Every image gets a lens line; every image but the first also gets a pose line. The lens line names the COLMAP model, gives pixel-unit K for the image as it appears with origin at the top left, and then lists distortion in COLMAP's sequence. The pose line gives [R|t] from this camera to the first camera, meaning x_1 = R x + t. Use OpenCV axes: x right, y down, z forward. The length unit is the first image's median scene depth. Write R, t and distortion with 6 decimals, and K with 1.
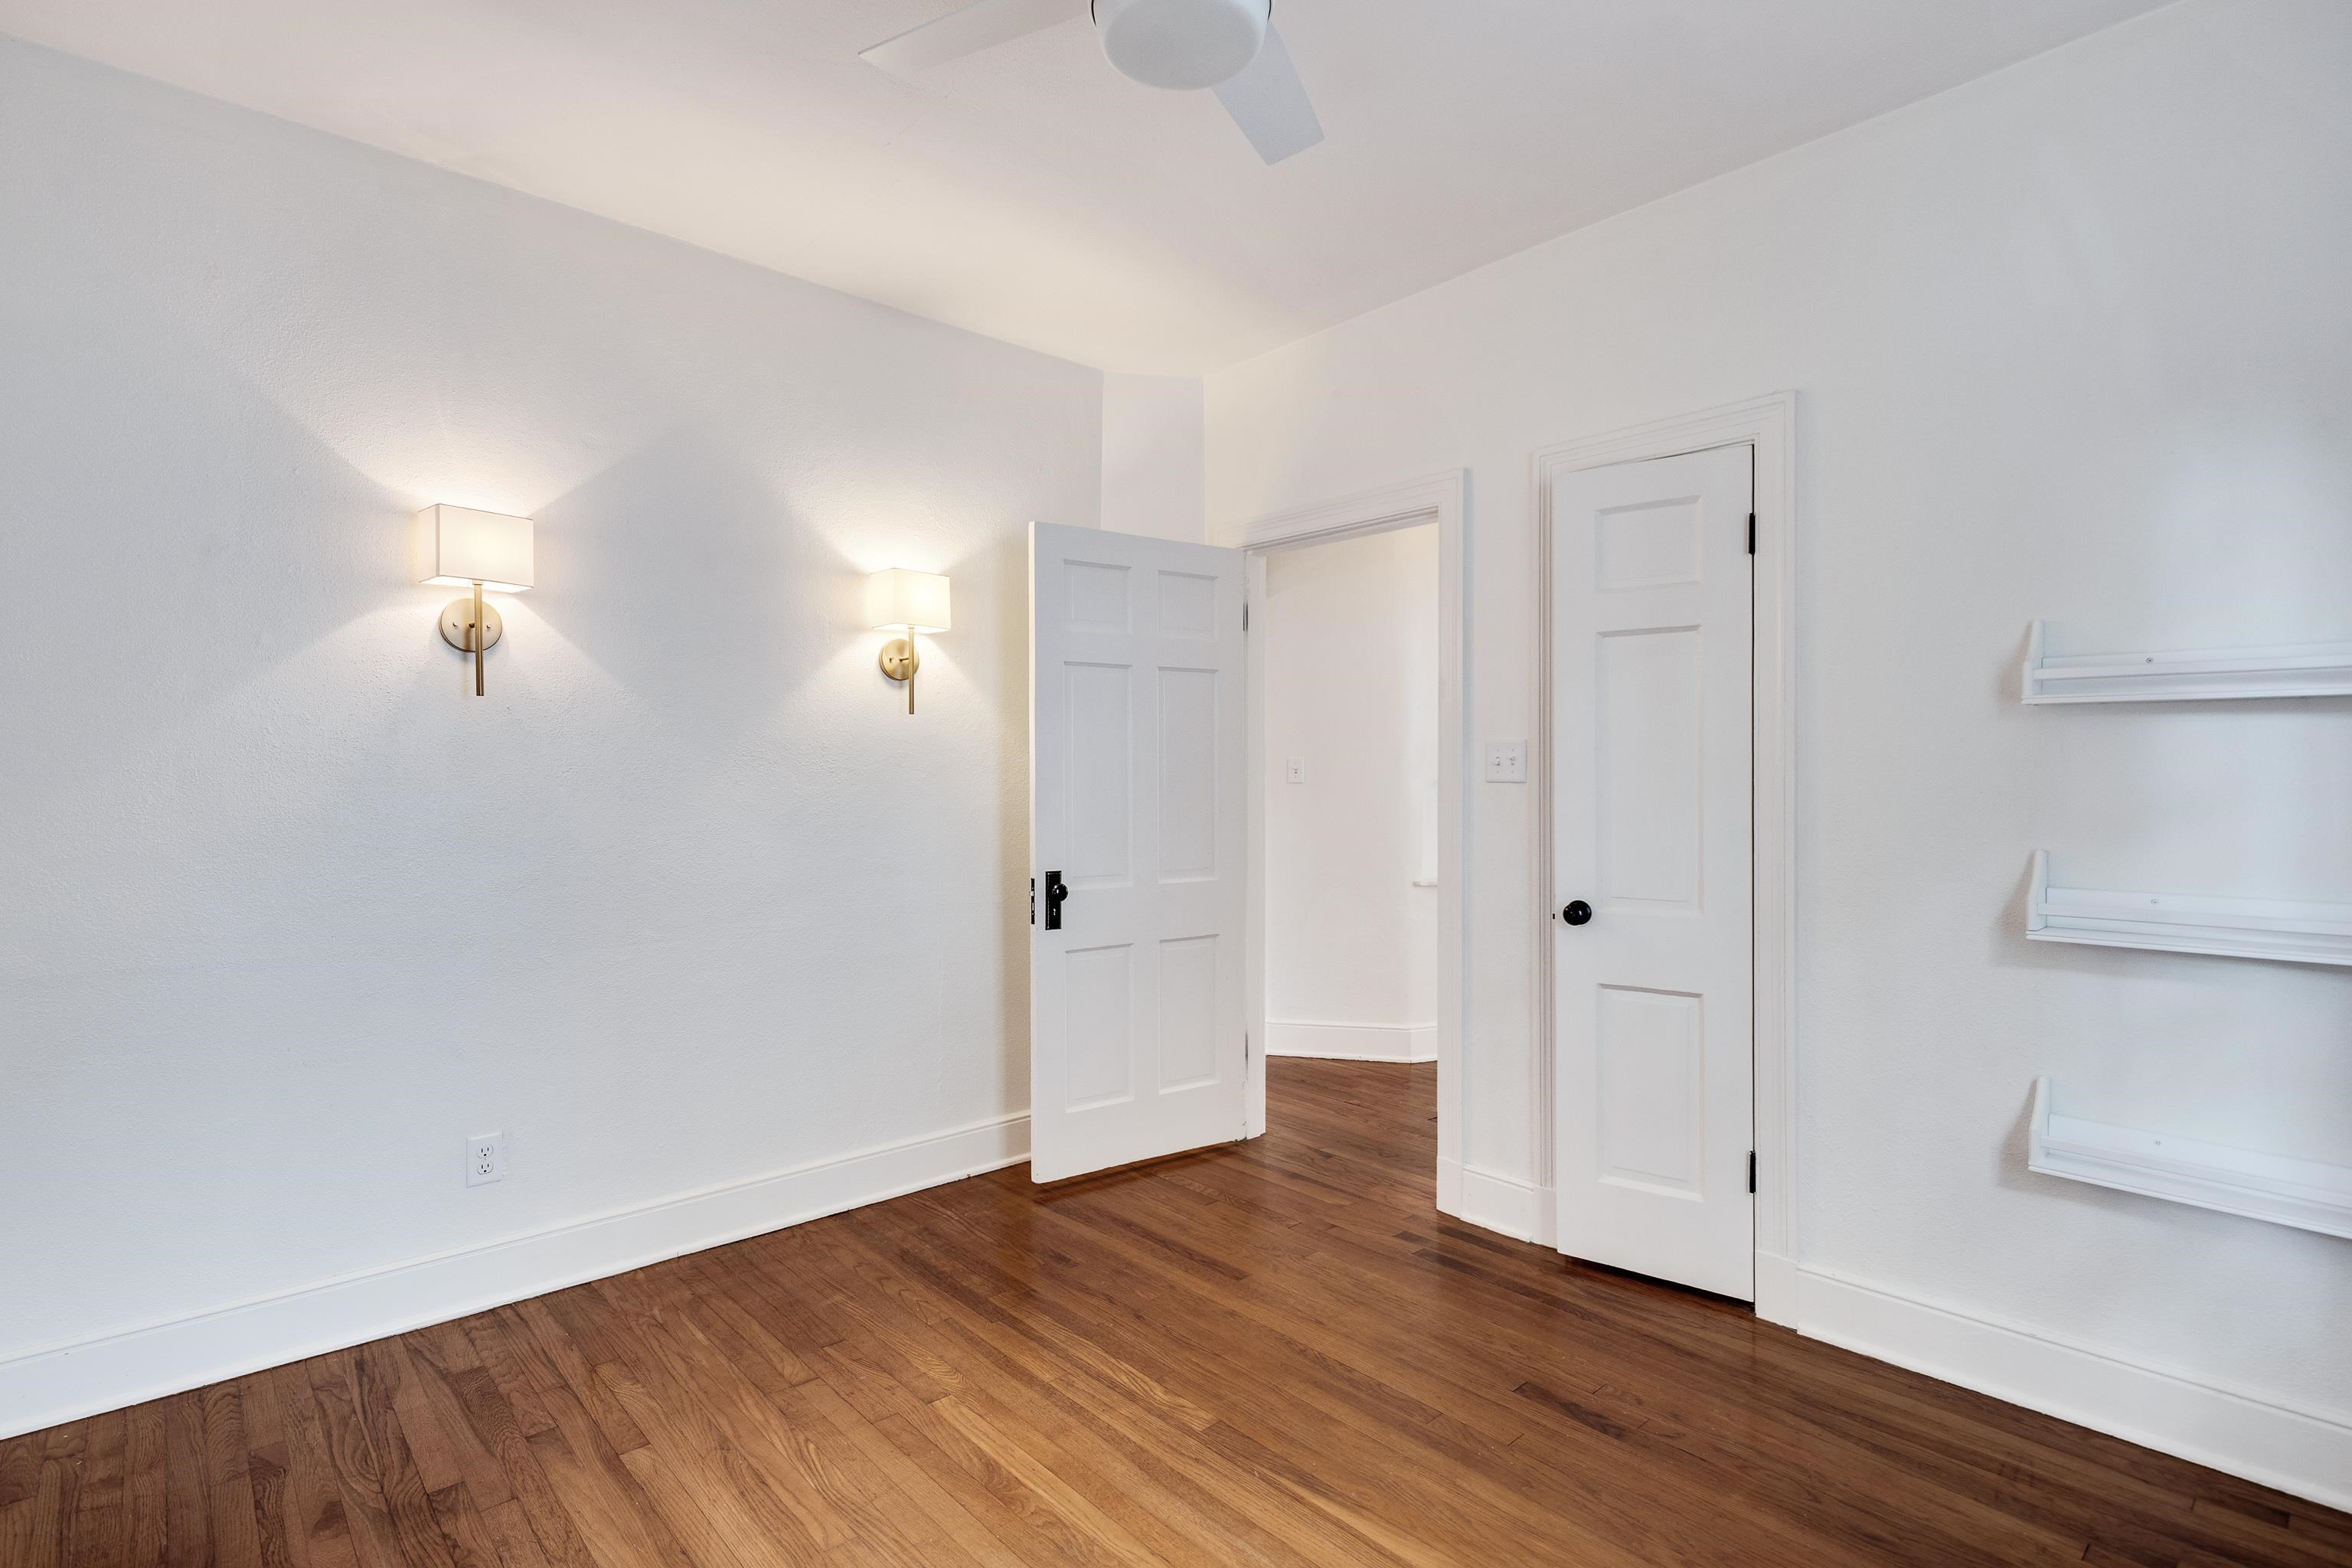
lens RADIAL K [[1154.3, 0, 1176.0], [0, 1154.3, 784.0], [0, 0, 1]] dist [0.001416, 0.000205]
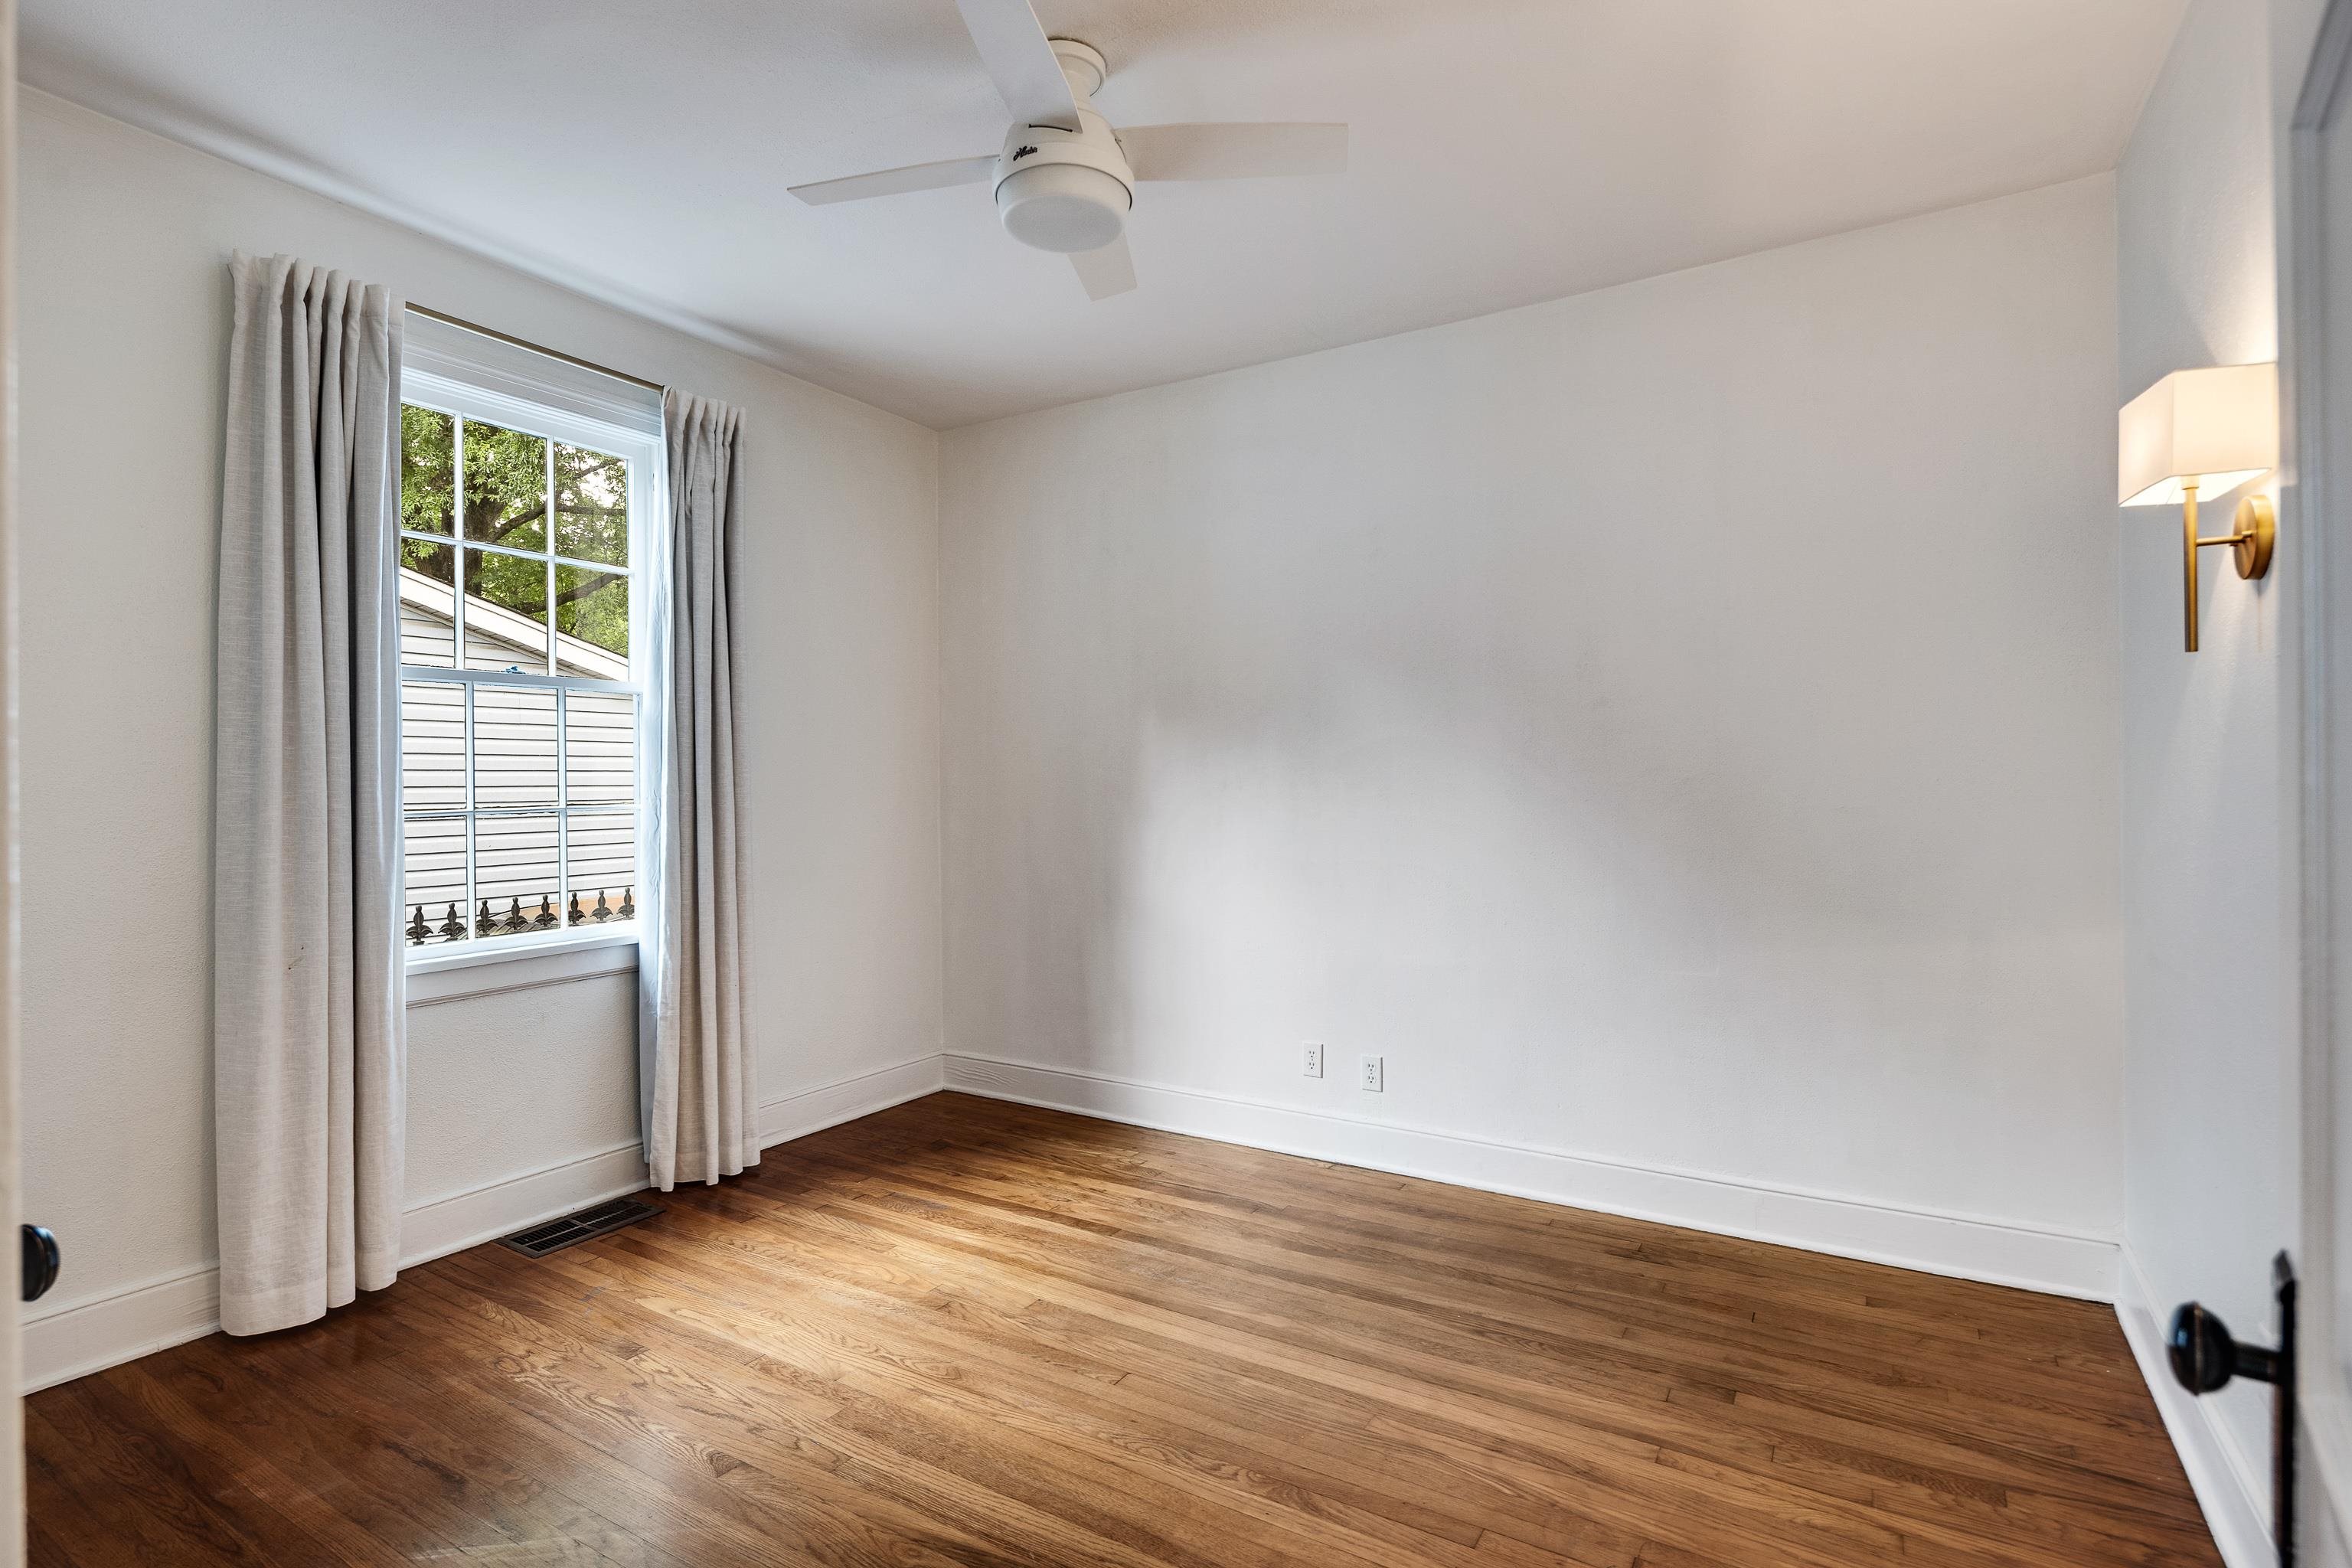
lens RADIAL K [[1150.3, 0, 1169.8], [0, 1150.3, 810.7], [0, 0, 1]] dist [0.004279, -0.004806]
pose [[-0.960544, 0.012122, -0.277865, 0.214323], [0.003388, 0.999486, 0.031891, -0.011258], [0.278109, 0.029691, -0.960091, 1.919385]]
